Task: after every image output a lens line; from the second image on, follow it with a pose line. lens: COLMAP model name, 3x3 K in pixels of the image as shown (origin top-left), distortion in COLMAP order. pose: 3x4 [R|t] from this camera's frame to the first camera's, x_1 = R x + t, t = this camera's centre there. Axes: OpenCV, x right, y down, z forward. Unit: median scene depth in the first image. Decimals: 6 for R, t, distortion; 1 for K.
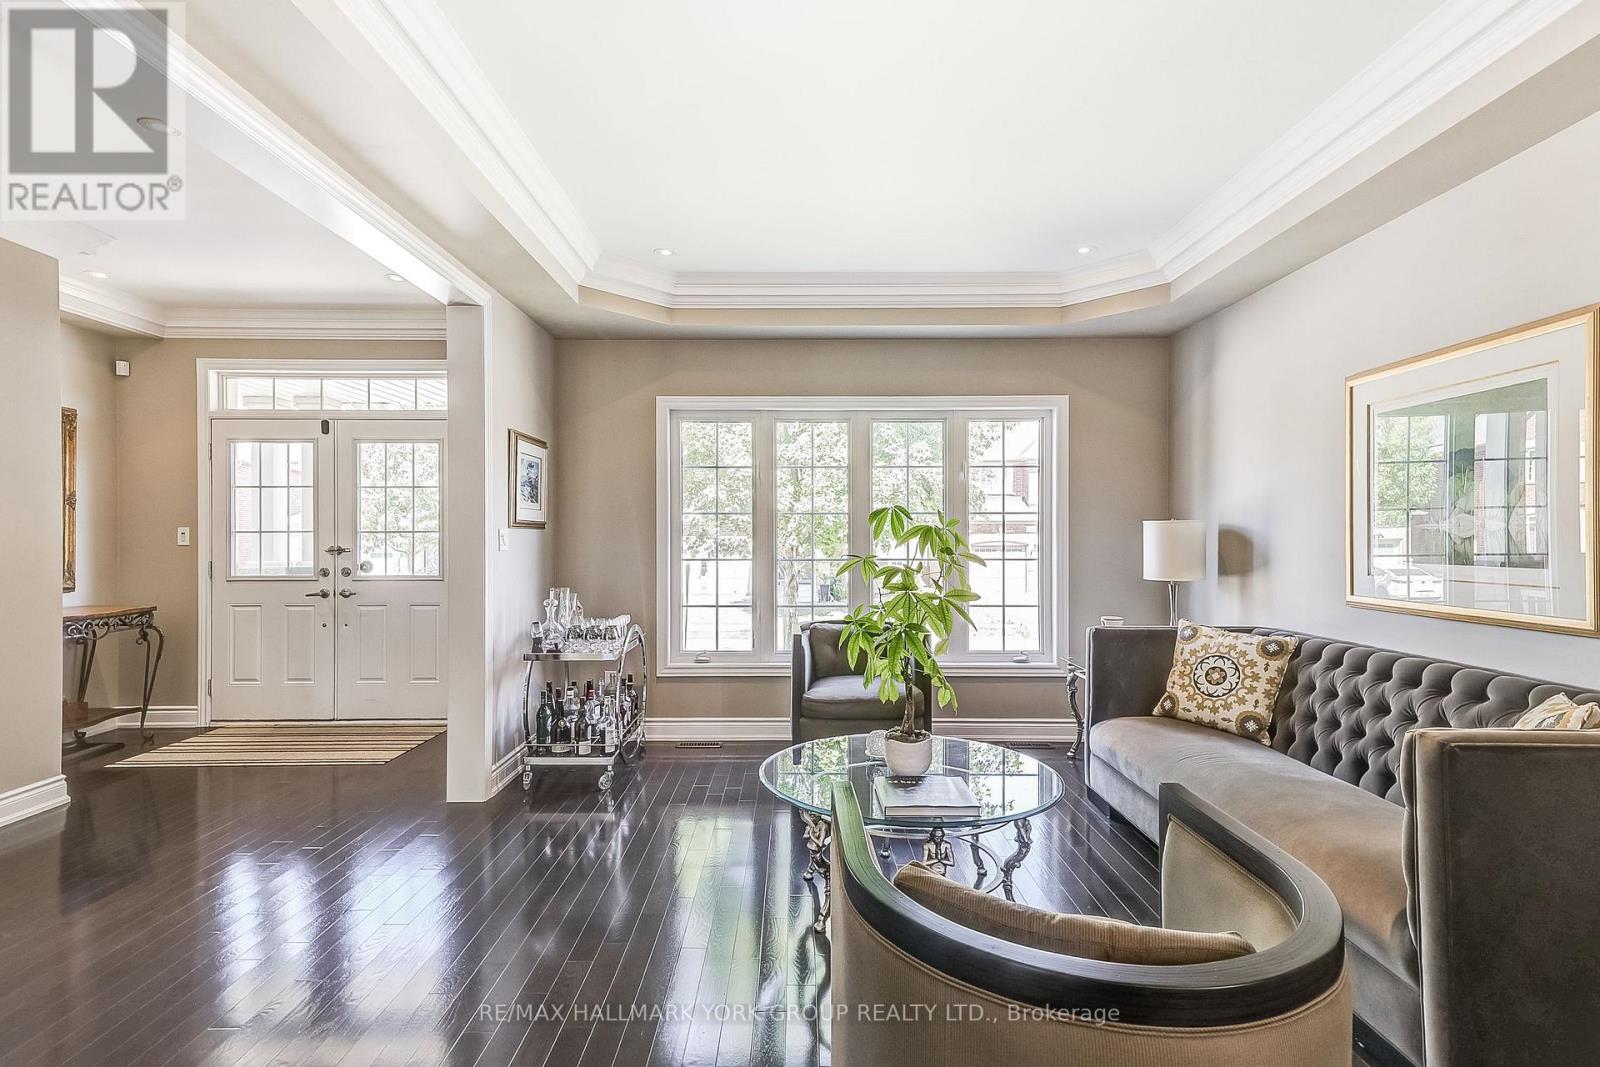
lens RADIAL K [[790.5, 0, 790.2], [0, 790.5, 537.8], [0, 0, 1]] dist [0.021617, 0.000600]
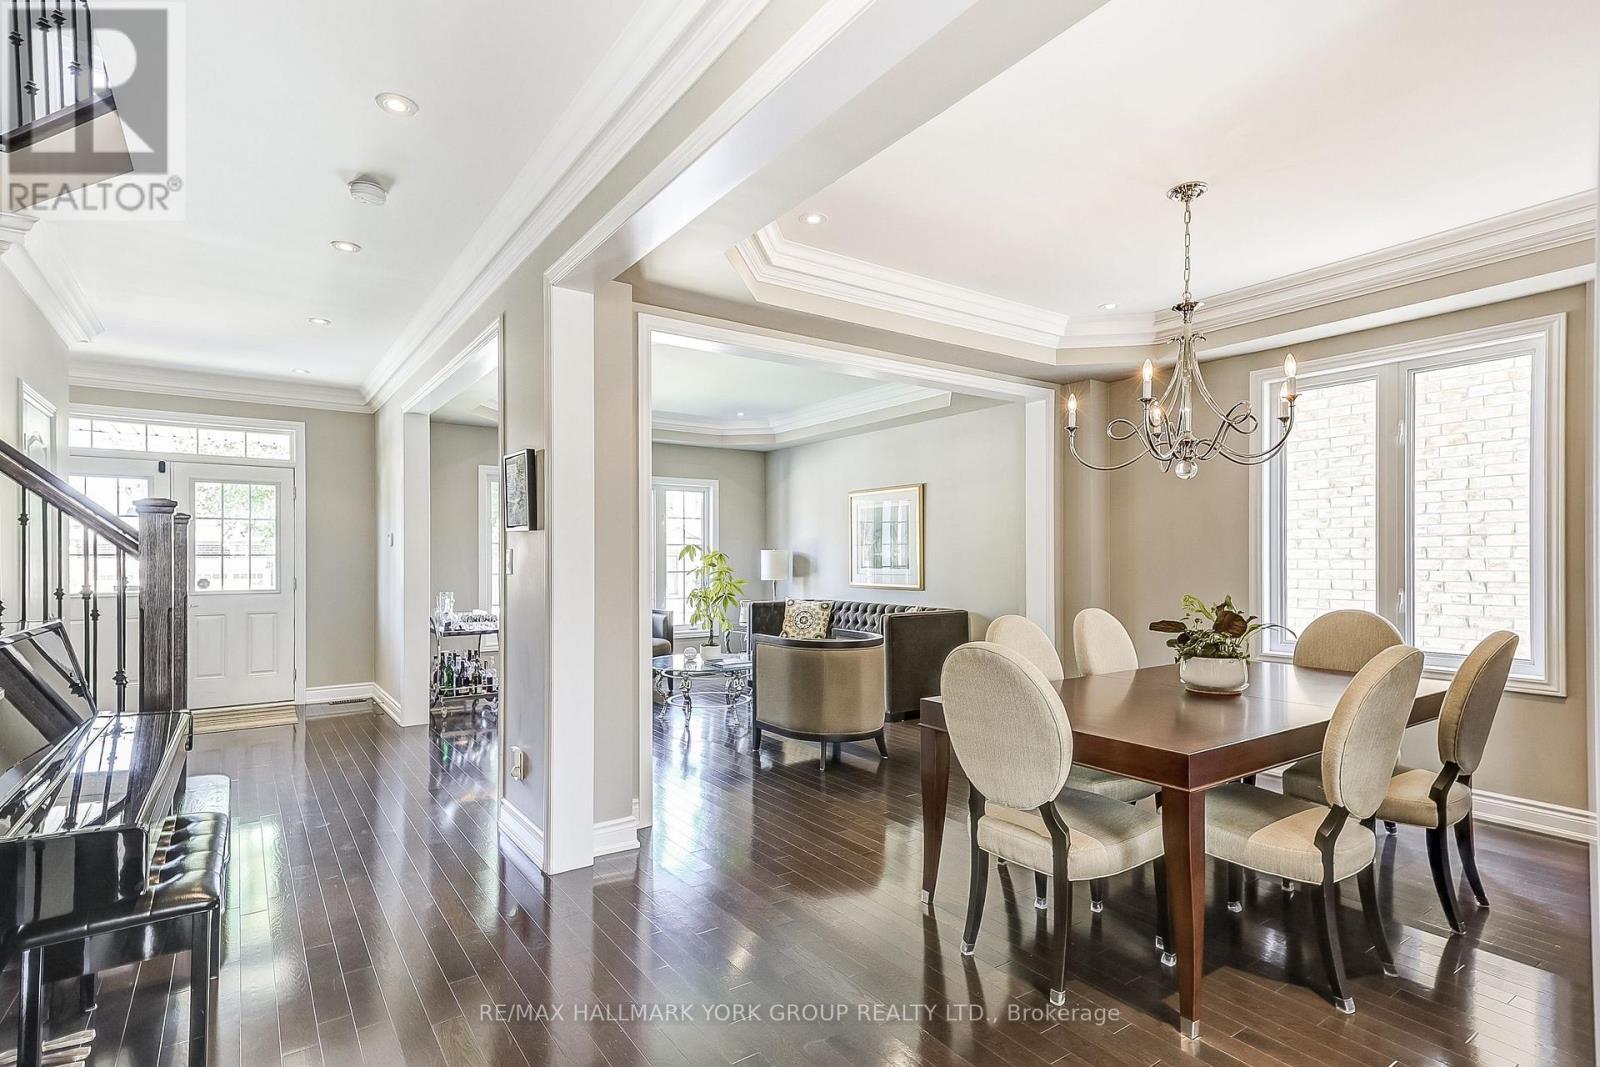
lens RADIAL K [[790.5, 0, 790.2], [0, 790.5, 537.8], [0, 0, 1]] dist [0.021617, 0.000600]
pose [[0.818920, 0.013816, 0.573741, -0.683094], [0.001785, 0.999644, -0.026620, 0.000414], [-0.573904, 0.022824, 0.818604, -0.709669]]
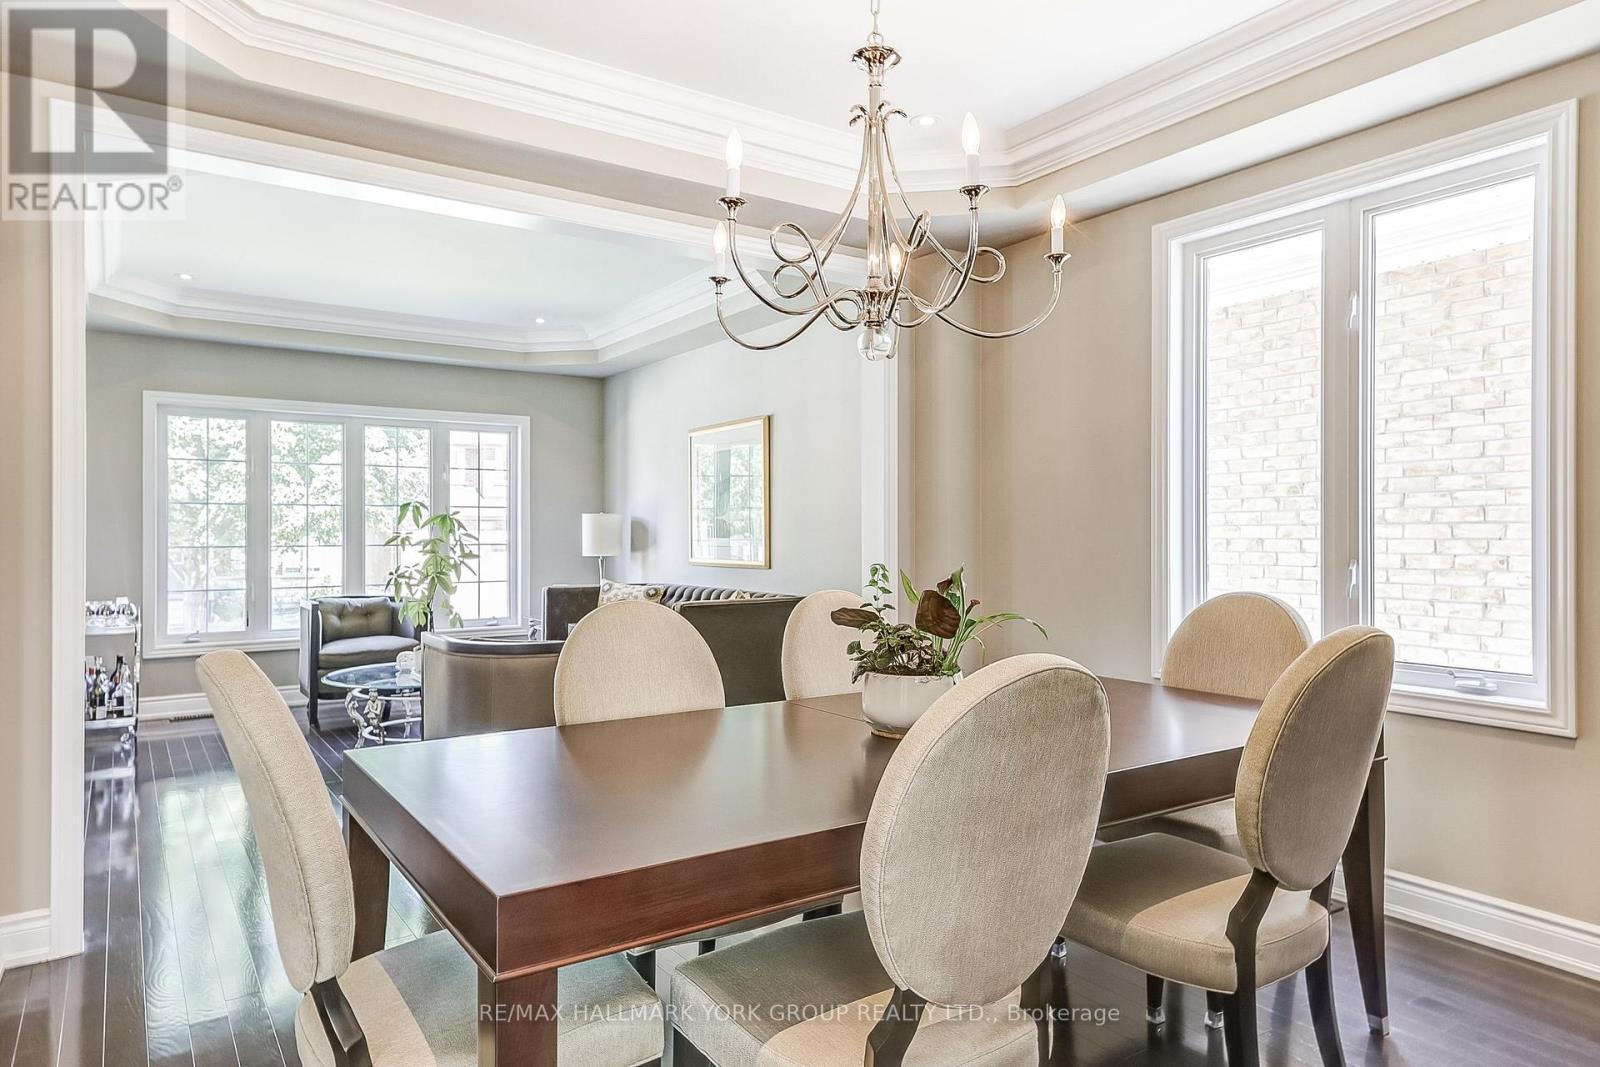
lens RADIAL K [[997.4, 0, 804.2], [0, 997.4, 527.8], [0, 0, 1]] dist [0.021363, -0.000013]
pose [[0.821838, 0.002650, 0.569715, -0.260153], [0.002492, 0.999963, -0.008247, 0.020094], [-0.569716, 0.008197, 0.821801, -0.735875]]
